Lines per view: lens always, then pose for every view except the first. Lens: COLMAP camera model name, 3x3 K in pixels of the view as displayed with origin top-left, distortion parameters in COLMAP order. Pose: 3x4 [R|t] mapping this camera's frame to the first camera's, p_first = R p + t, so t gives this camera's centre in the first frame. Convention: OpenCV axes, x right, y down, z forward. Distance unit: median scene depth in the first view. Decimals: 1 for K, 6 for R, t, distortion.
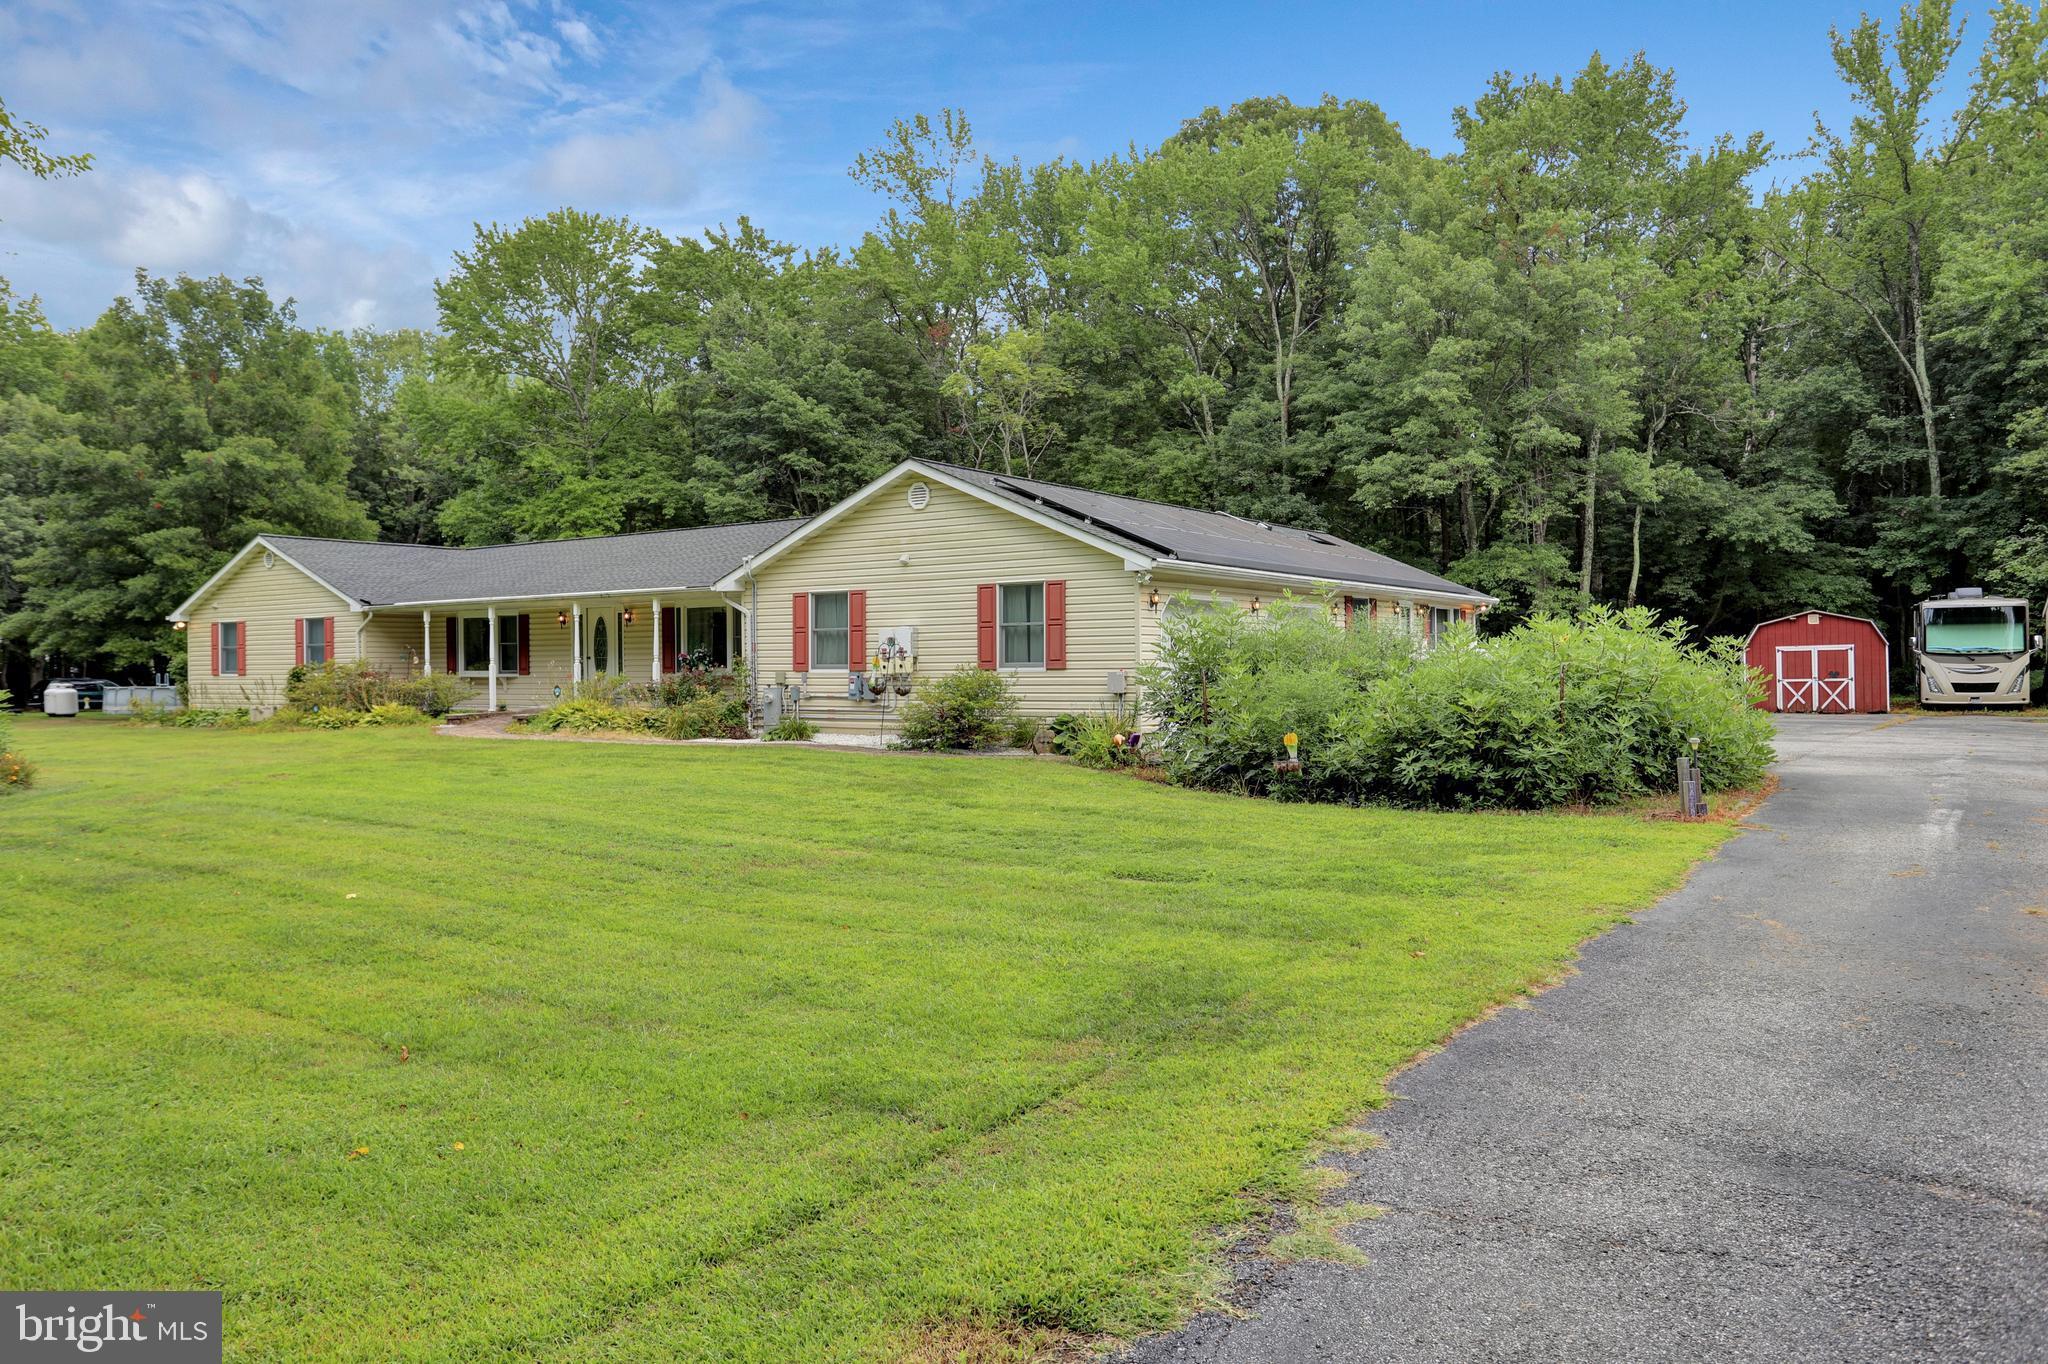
lens RADIAL K [[1437.1, 0, 1024.0], [0, 1437.1, 682.0], [0, 0, 1]] dist [-0.011810, -0.003719]
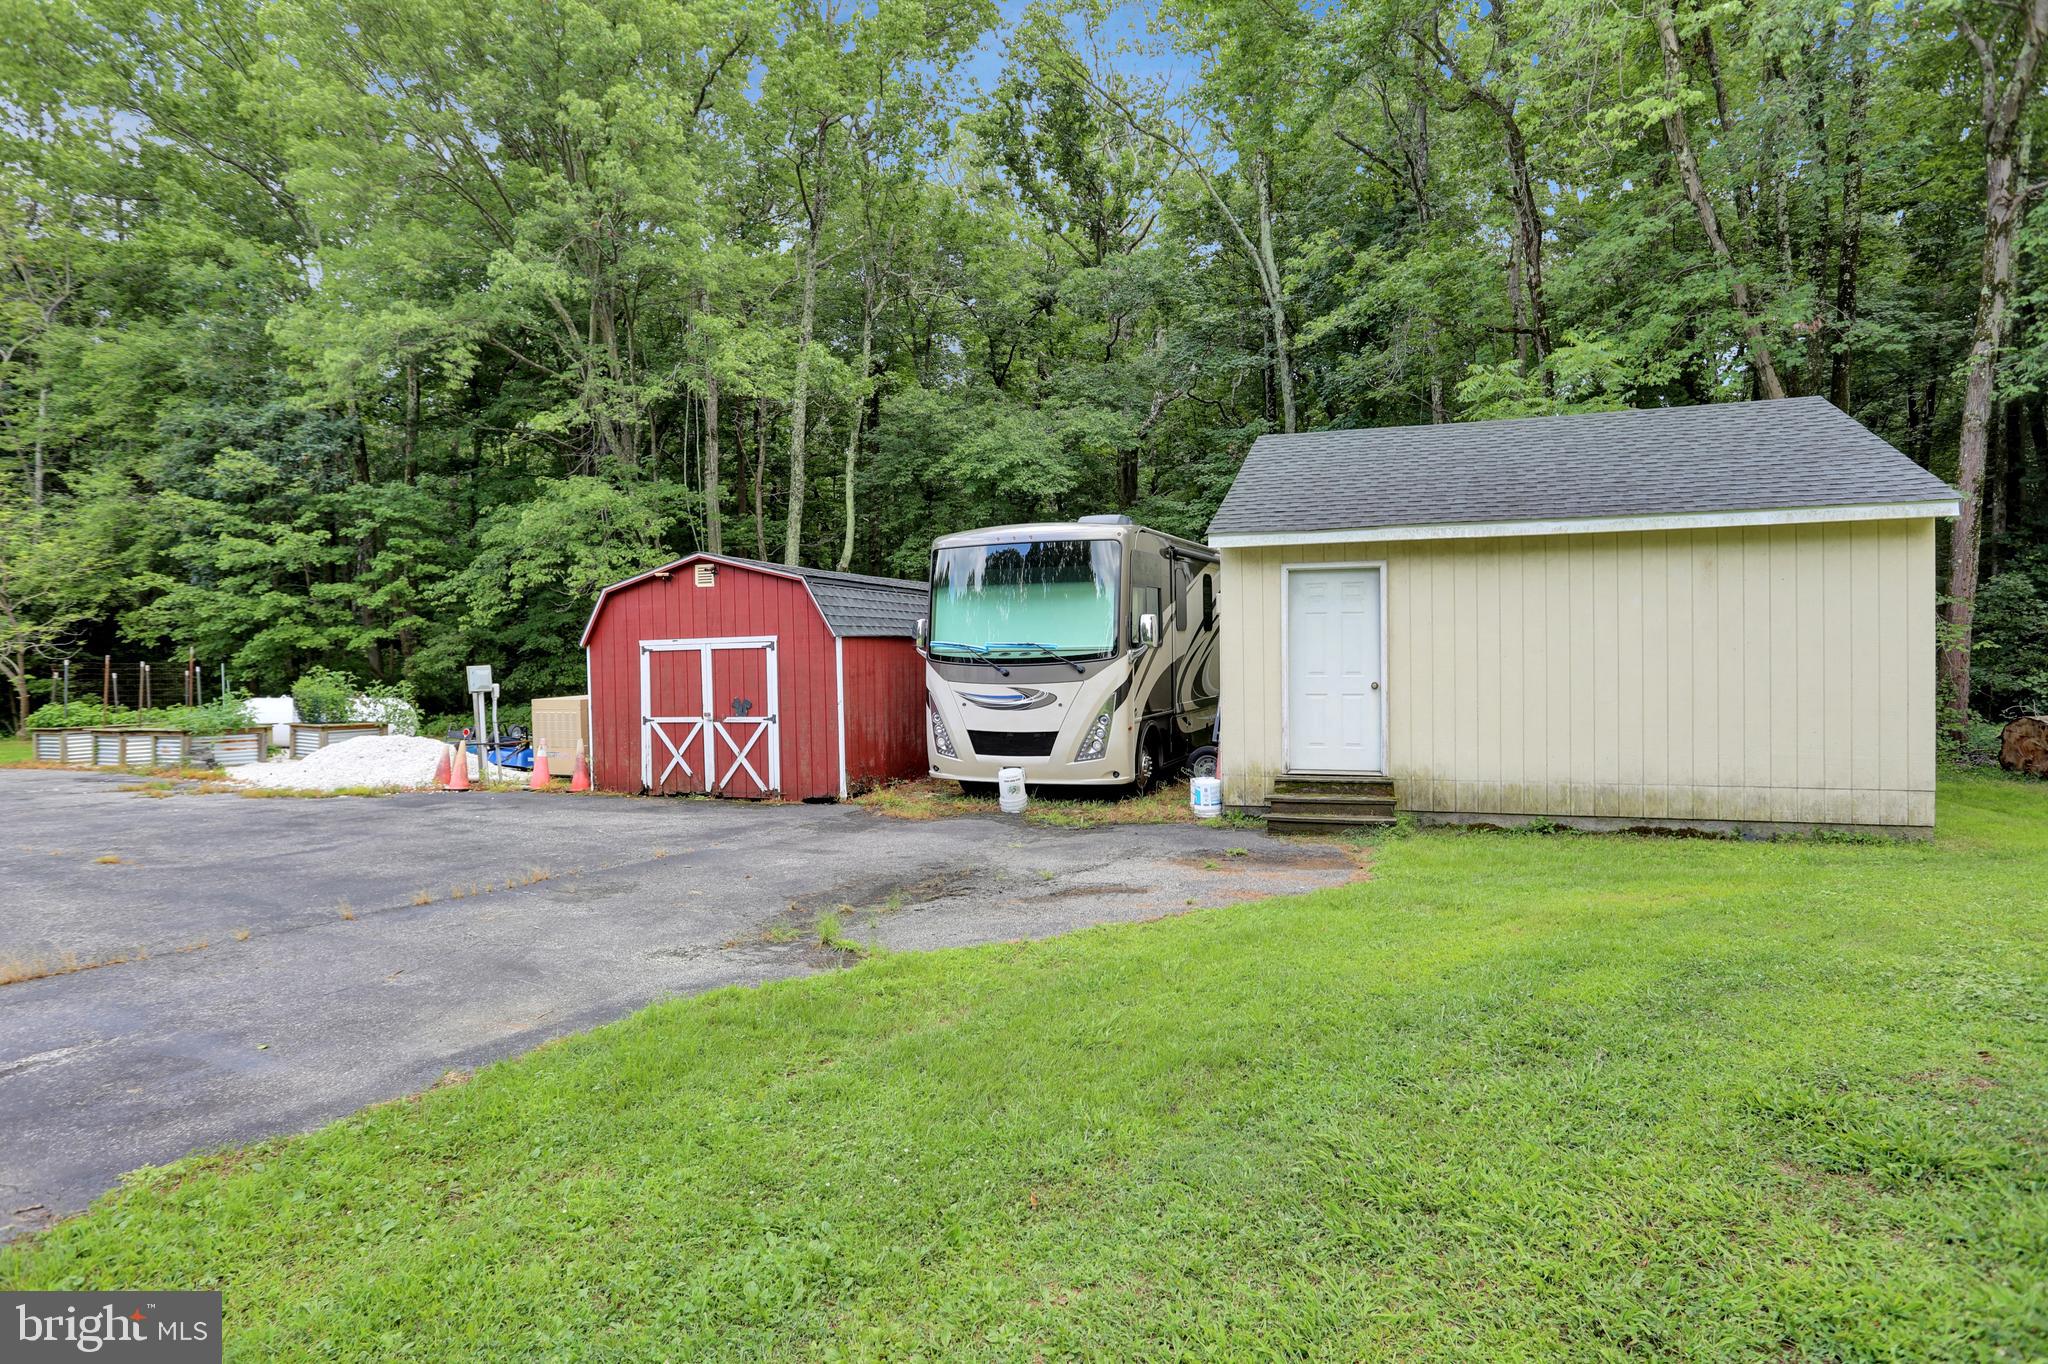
lens RADIAL K [[1134.9, 0, 1024.0], [0, 1134.9, 682.0], [0, 0, 1]] dist [-0.001351, -0.000103]
pose [[0.988175, -0.002800, 0.153306, 0.590148], [0.001496, 0.999962, 0.008623, -0.015185], [-0.153324, -0.008292, 0.988141, 0.651484]]
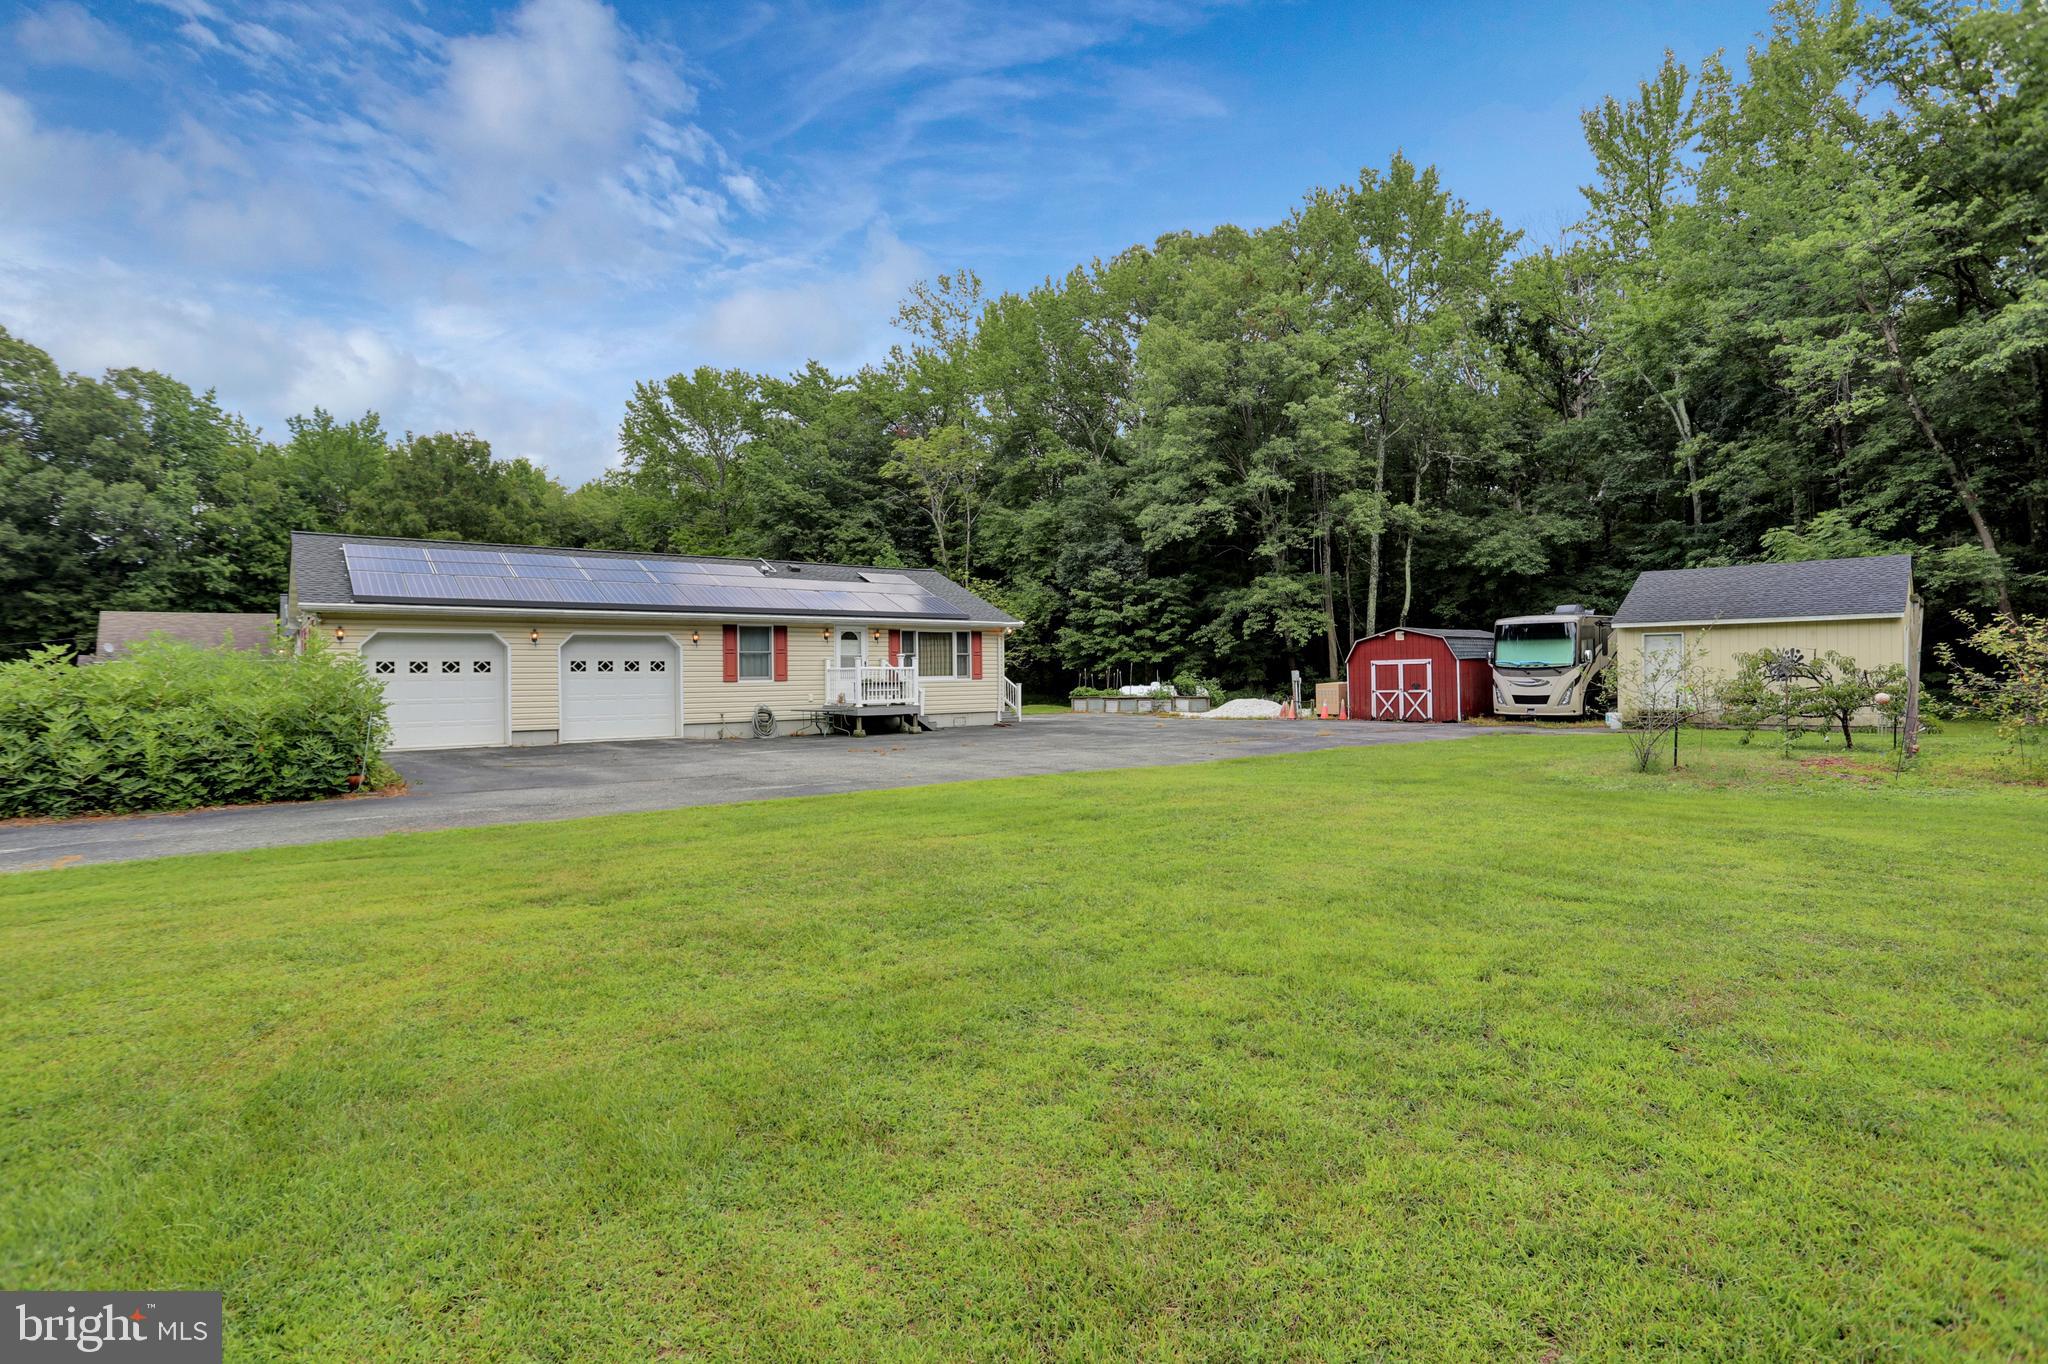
lens RADIAL K [[980.2, 0, 1024.0], [0, 980.2, 682.0], [0, 0, 1]] dist [-0.070861, 0.026717]
pose [[0.959165, 0.001647, -0.282842, 0.482762], [0.000104, 0.999981, 0.006178, -0.013025], [0.282847, -0.005955, 0.959147, 0.199289]]
